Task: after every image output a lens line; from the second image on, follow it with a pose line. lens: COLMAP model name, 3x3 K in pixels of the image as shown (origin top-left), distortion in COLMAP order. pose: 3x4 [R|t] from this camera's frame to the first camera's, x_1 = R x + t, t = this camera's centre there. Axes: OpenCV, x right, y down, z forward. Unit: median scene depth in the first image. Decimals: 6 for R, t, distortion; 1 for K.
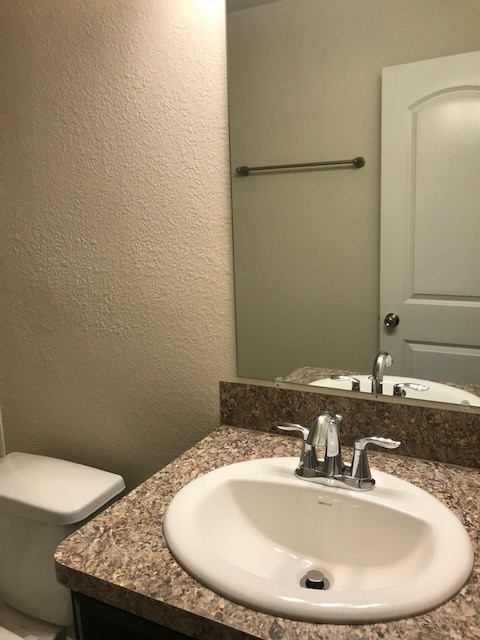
lens RADIAL K [[517.4, 0, 240.0], [0, 517.4, 320.0], [0, 0, 1]] dist [0.015017, -0.002572]
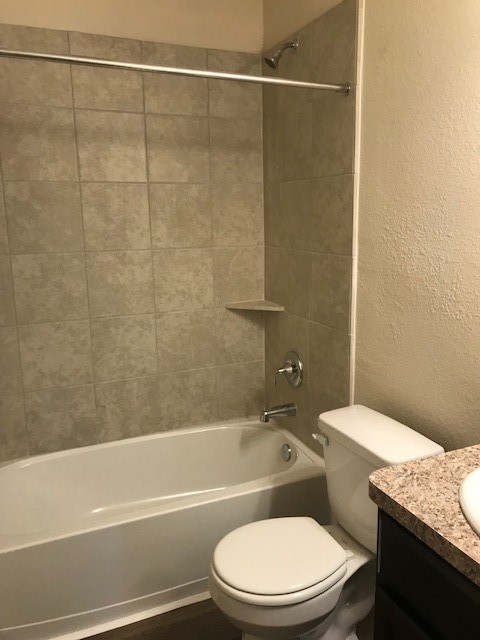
lens RADIAL K [[517.4, 0, 240.0], [0, 517.4, 320.0], [0, 0, 1]] dist [0.015017, -0.002572]
pose [[0.765115, 0.142139, -0.628009, 0.154151], [-0.120201, 0.989715, 0.077562, -0.003373], [0.632574, 0.016144, 0.774331, -0.222331]]
